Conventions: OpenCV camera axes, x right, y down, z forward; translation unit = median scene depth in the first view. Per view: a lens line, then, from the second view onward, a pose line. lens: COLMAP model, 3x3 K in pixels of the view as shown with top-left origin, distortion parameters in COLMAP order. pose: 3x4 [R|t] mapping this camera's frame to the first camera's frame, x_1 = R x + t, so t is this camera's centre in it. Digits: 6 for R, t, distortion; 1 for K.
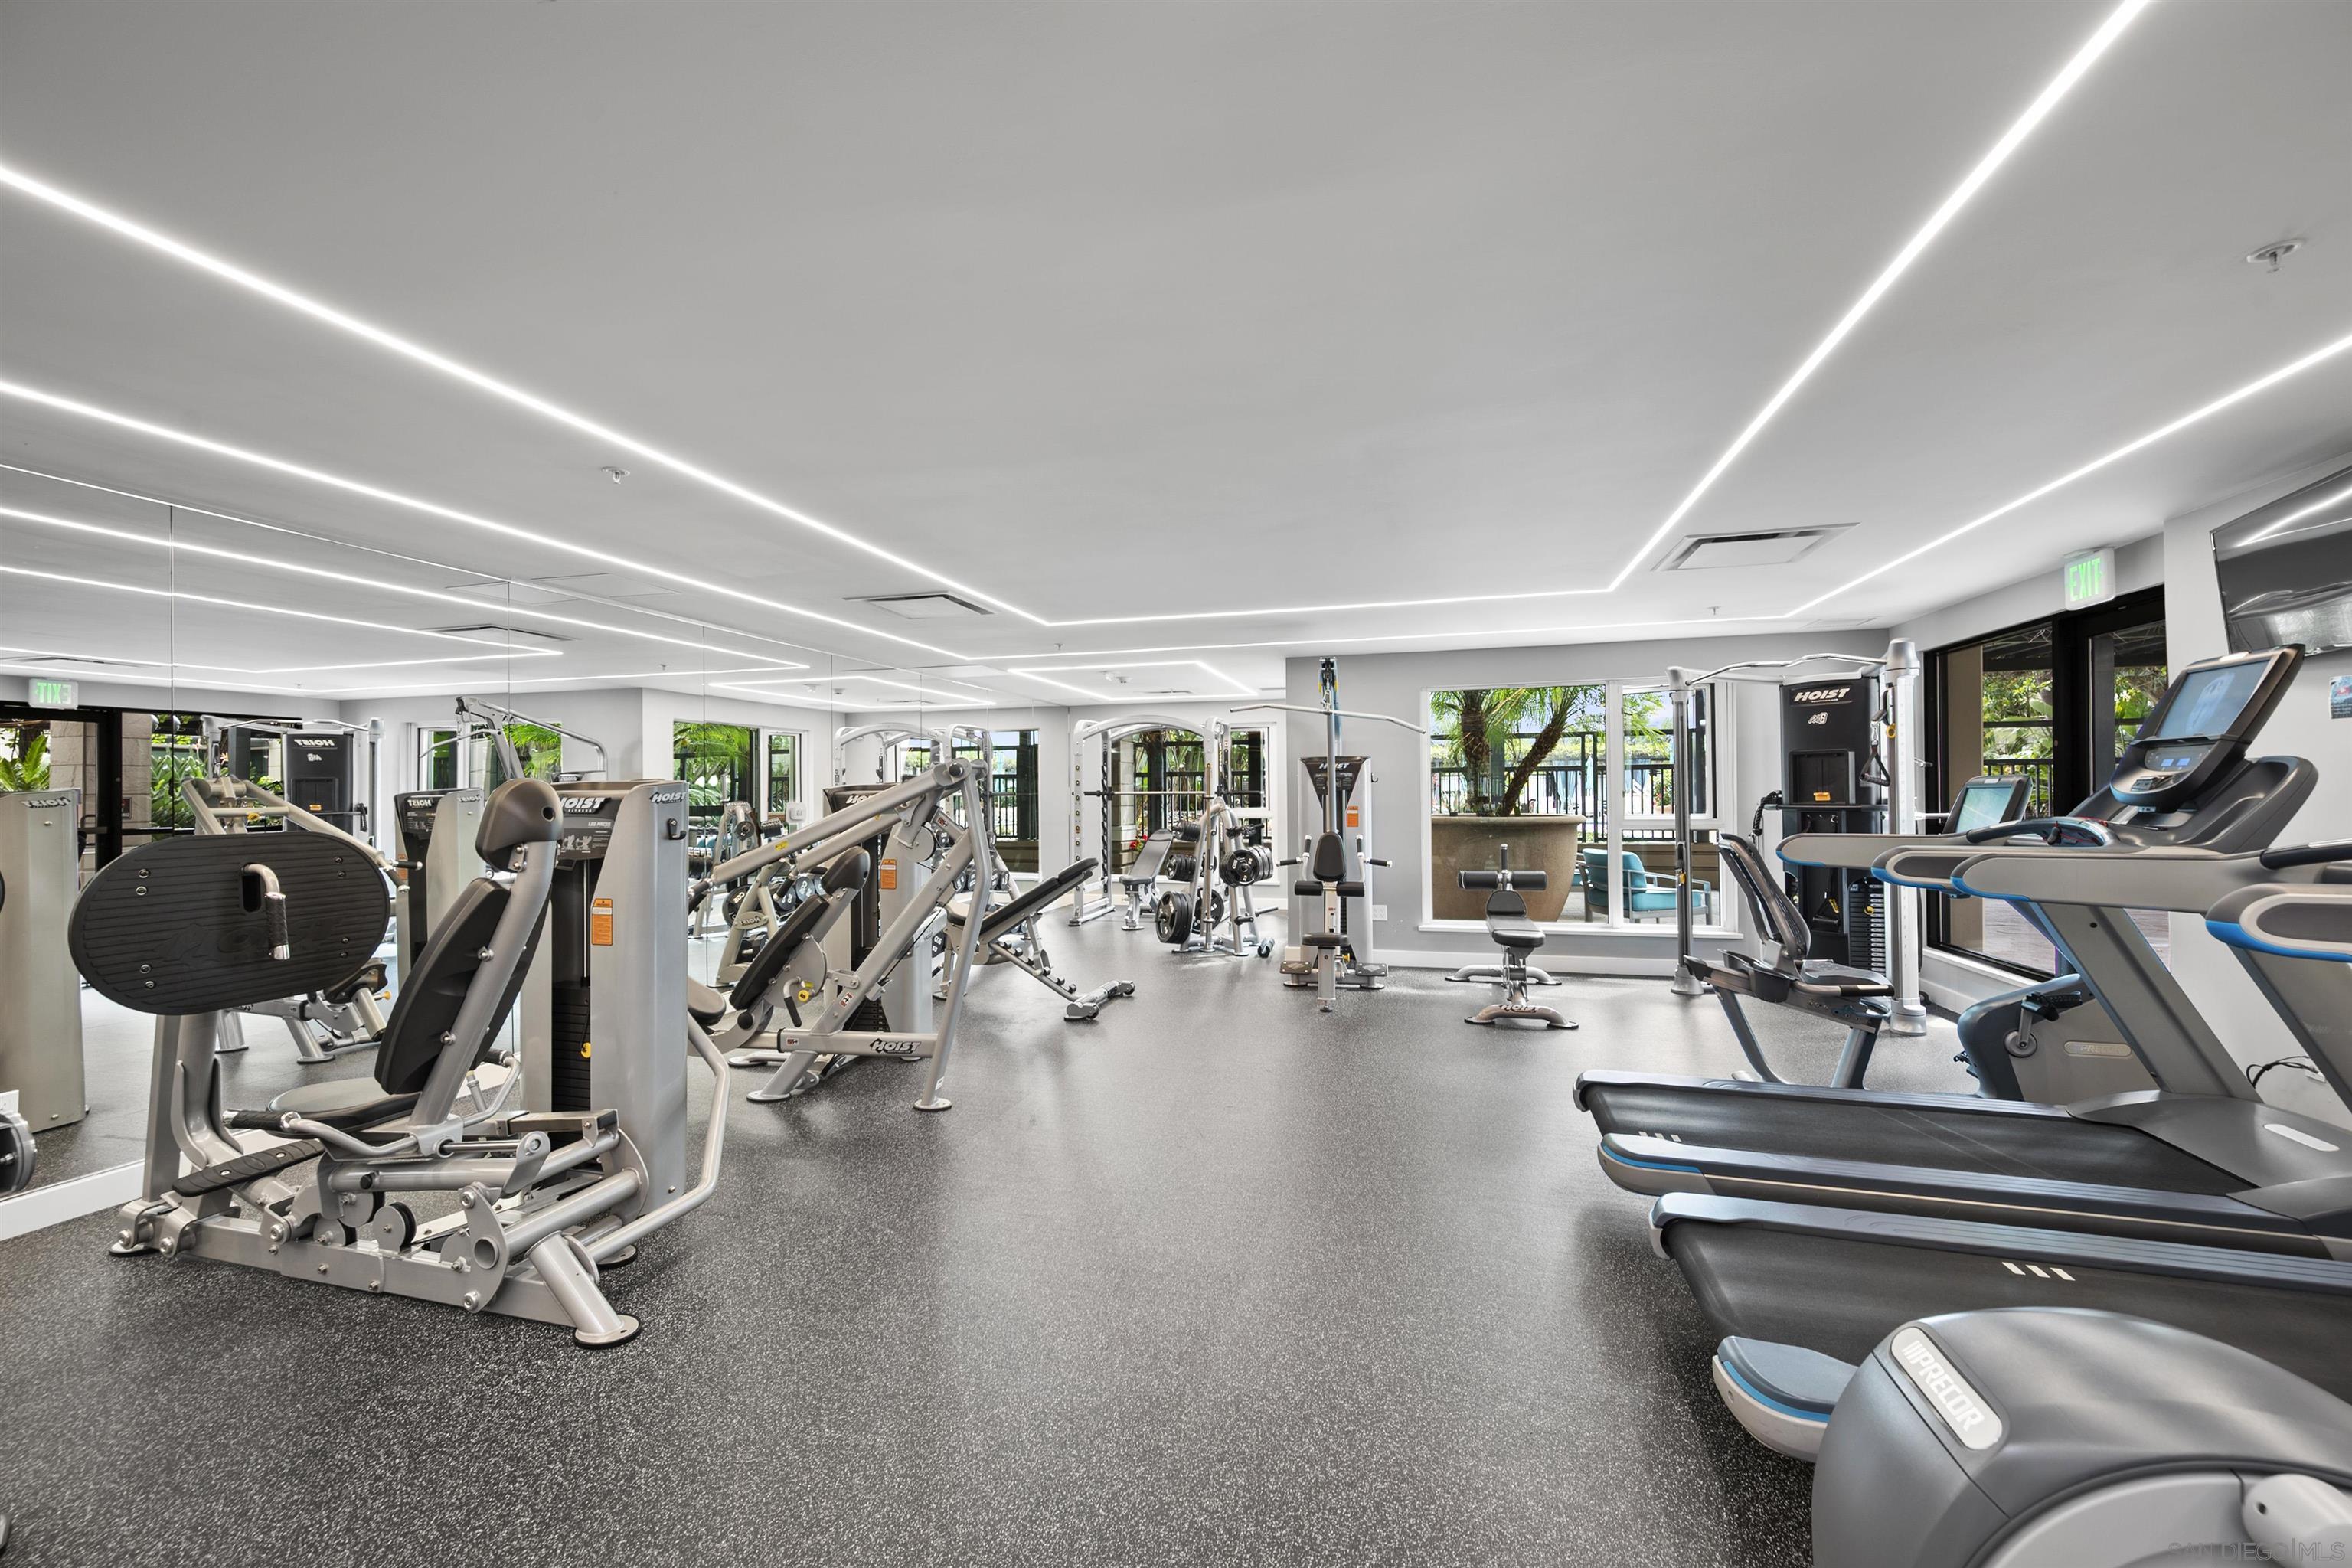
lens RADIAL K [[918.3, 0, 1174.8], [0, 918.3, 819.9], [0, 0, 1]] dist [0.000146, -0.000025]
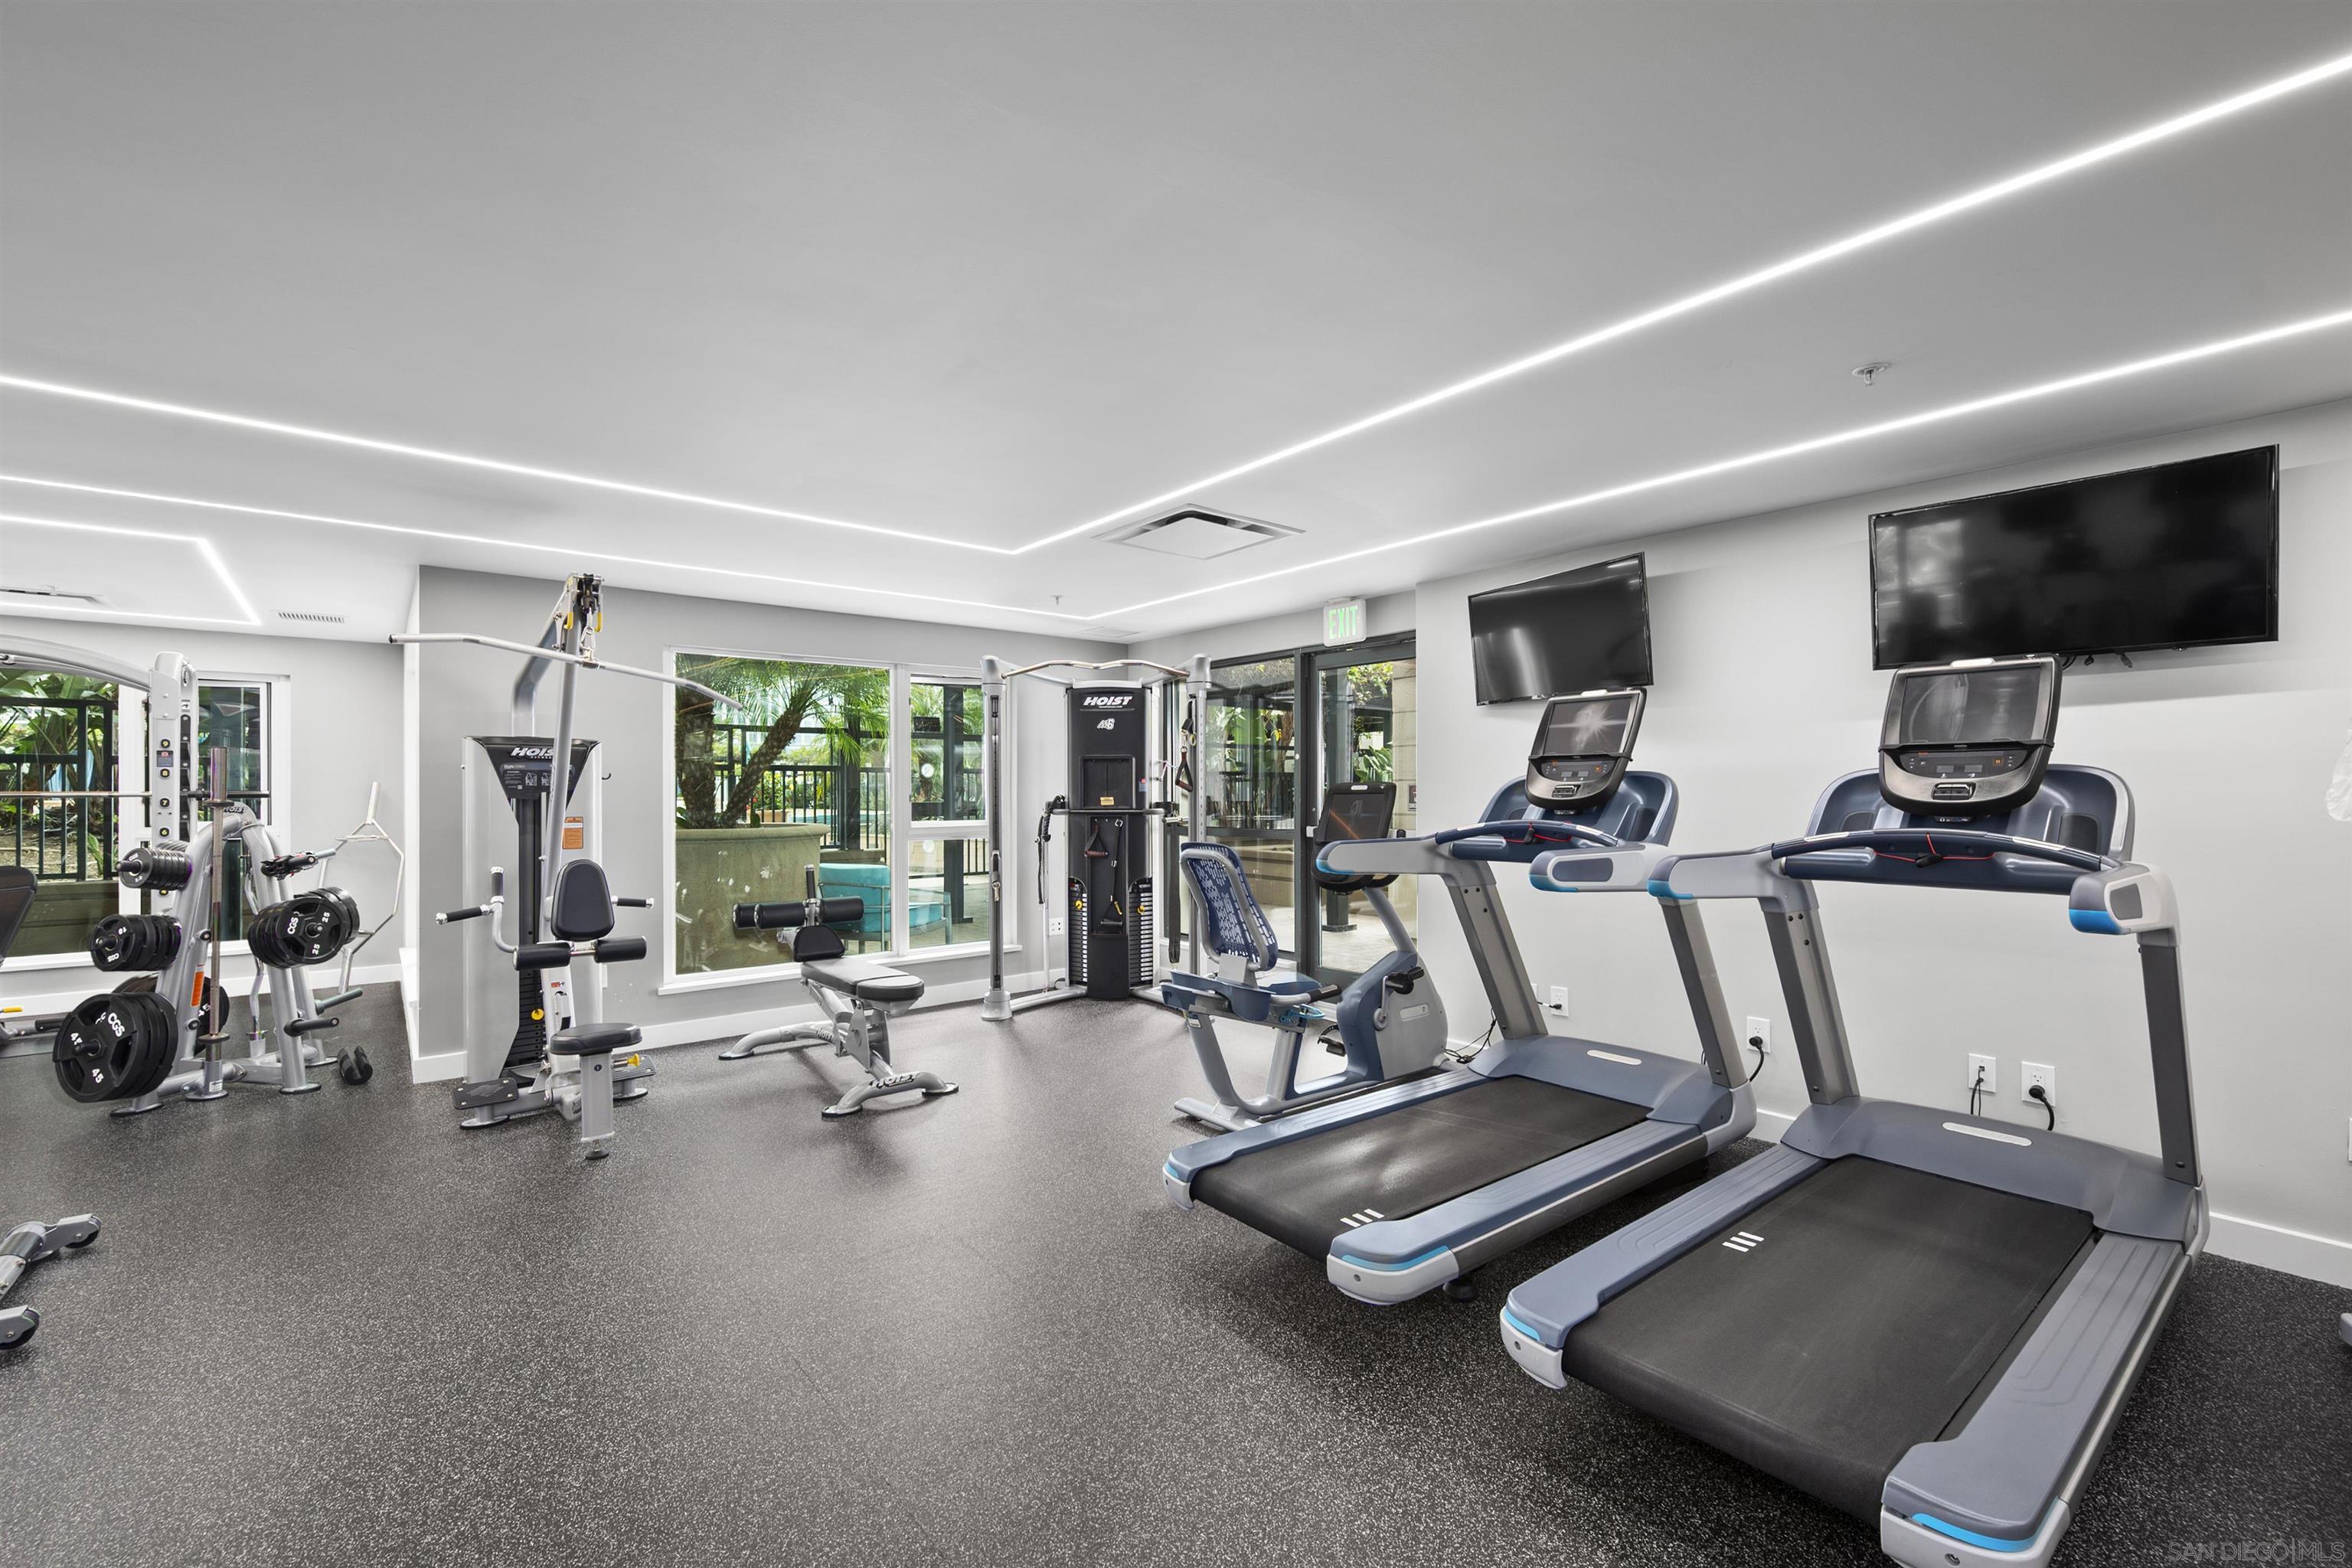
lens RADIAL K [[993.2, 0, 1168.3], [0, 993.2, 791.6], [0, 0, 1]] dist [0.000534, -0.000153]
pose [[0.583702, 0.007619, 0.811932, -0.136943], [0.020799, 0.999488, -0.024332, -0.007390], [-0.811701, 0.031090, 0.583245, 0.289164]]
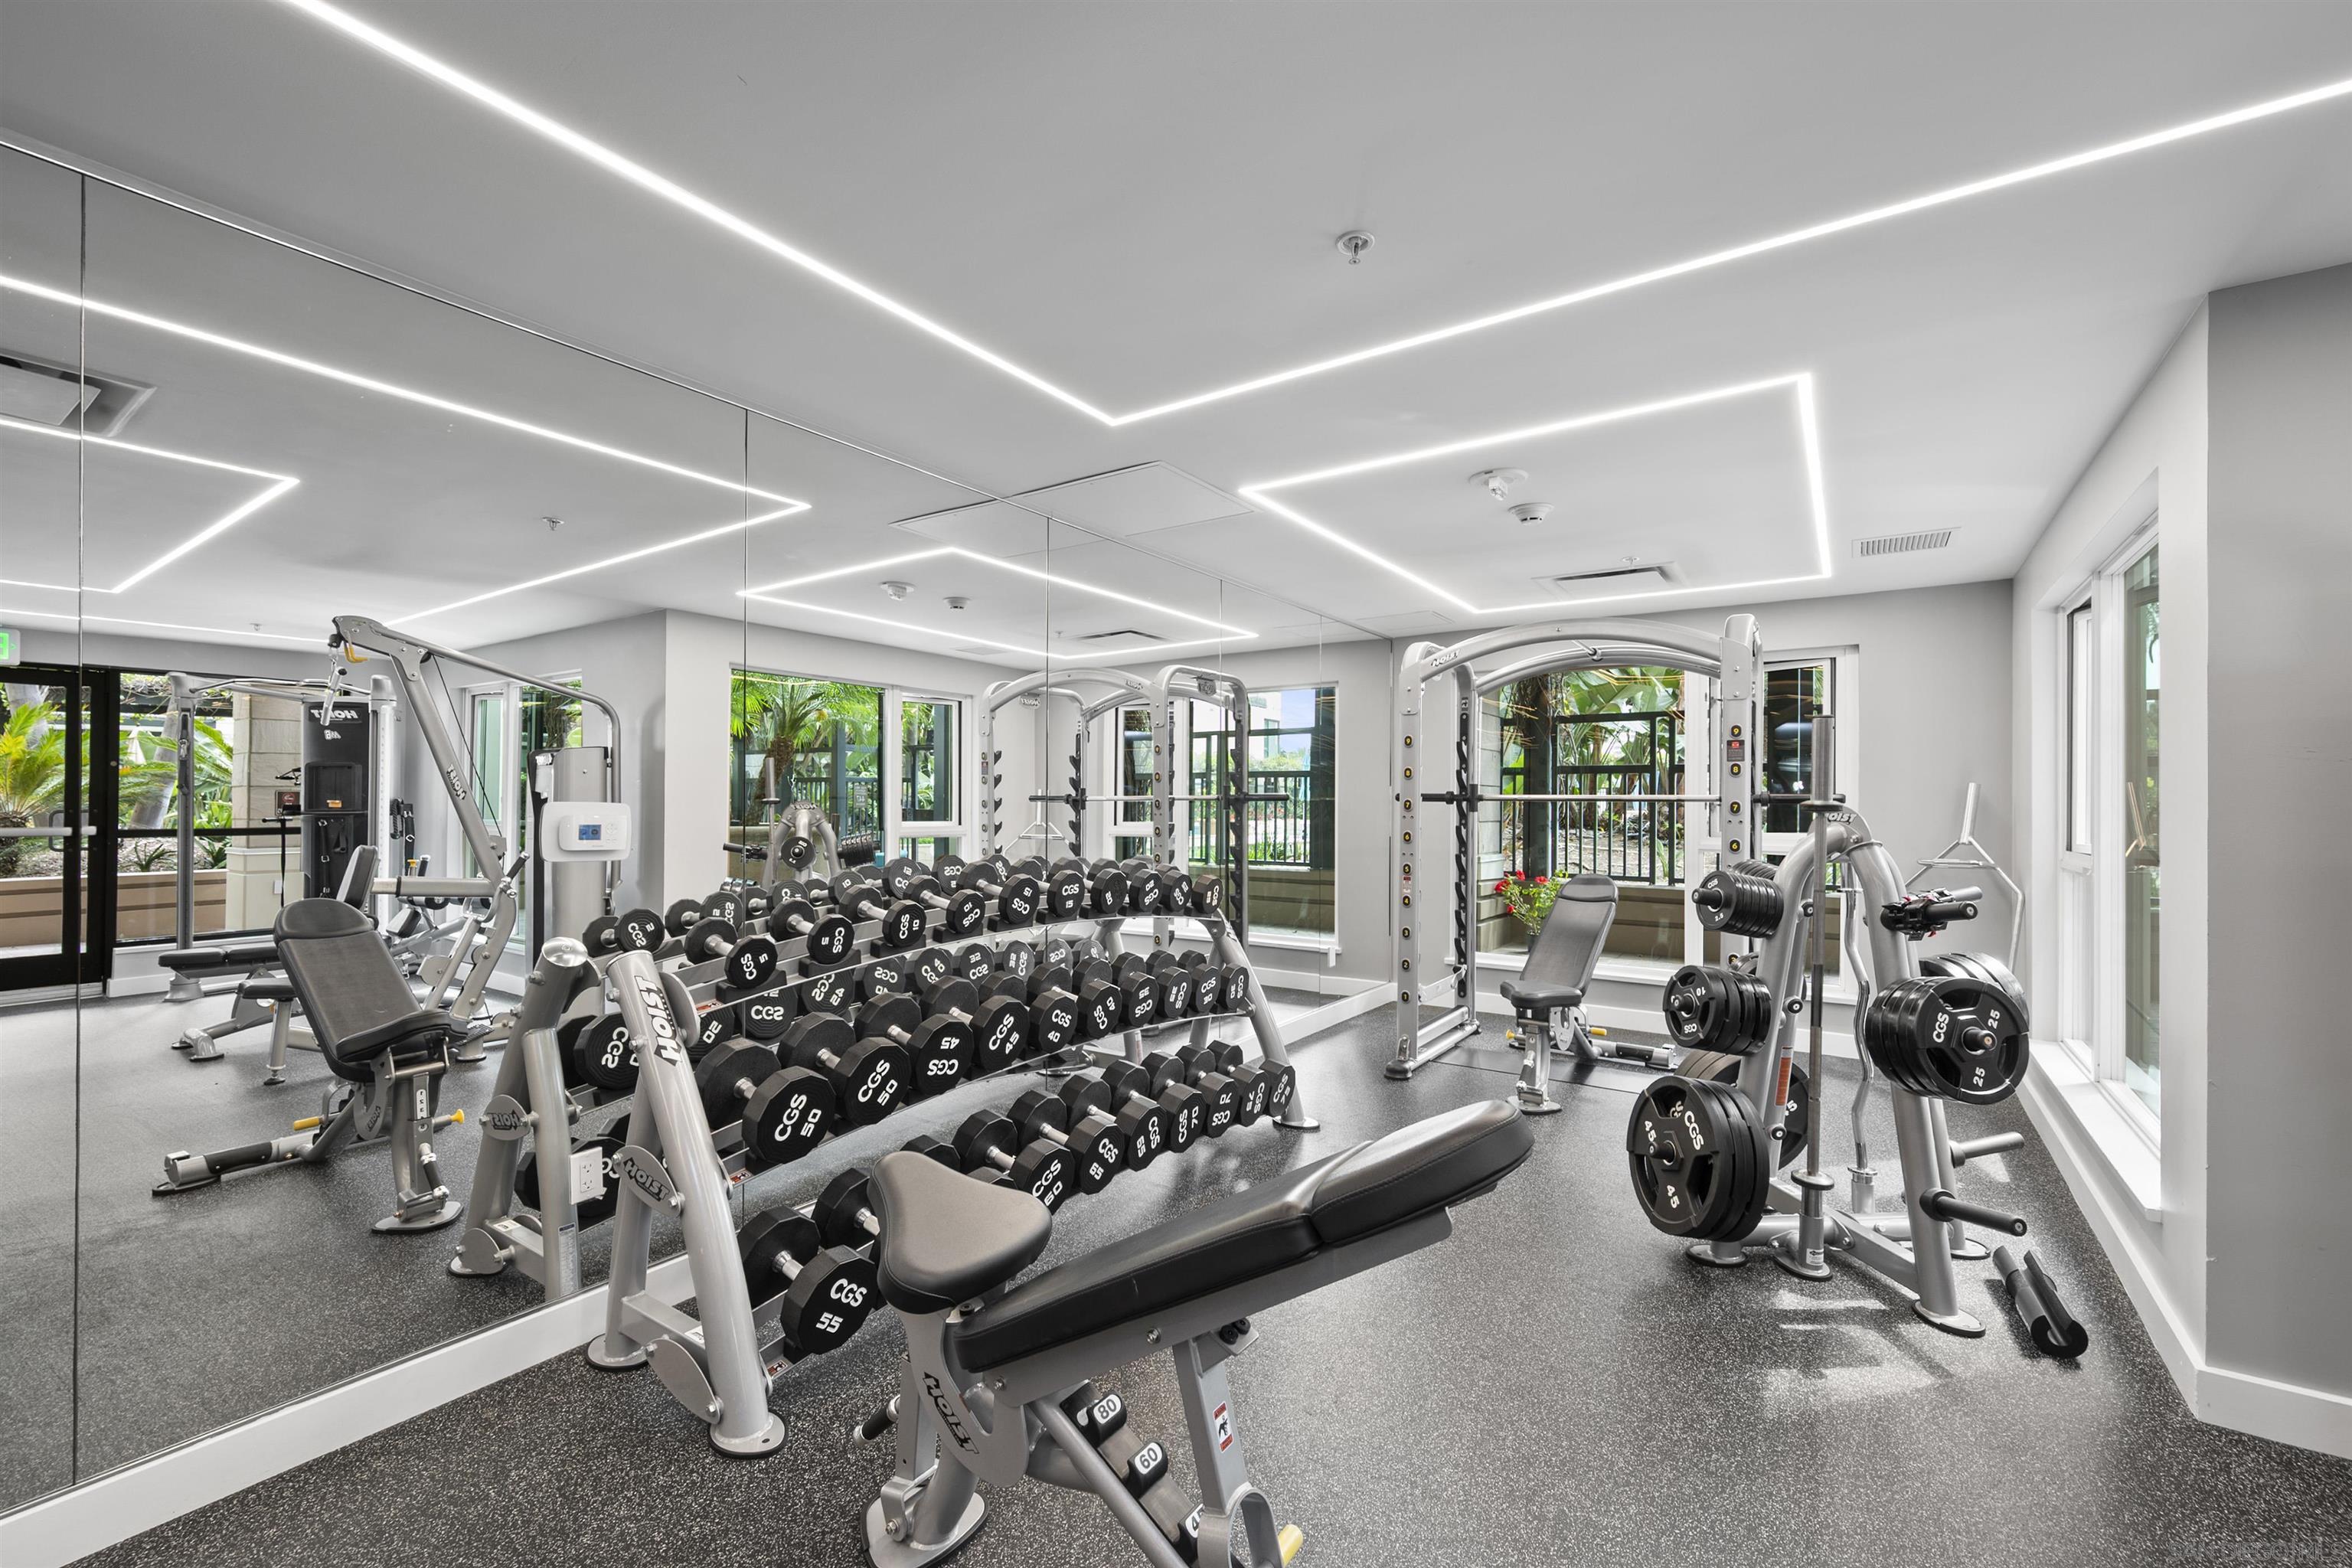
lens RADIAL K [[993.2, 0, 1168.3], [0, 993.2, 791.6], [0, 0, 1]] dist [0.000534, -0.000153]
pose [[0.944190, 0.009793, -0.329257, -0.084476], [-0.023554, 0.999007, -0.037831, -0.013636], [0.328559, 0.043475, 0.943482, 0.749175]]
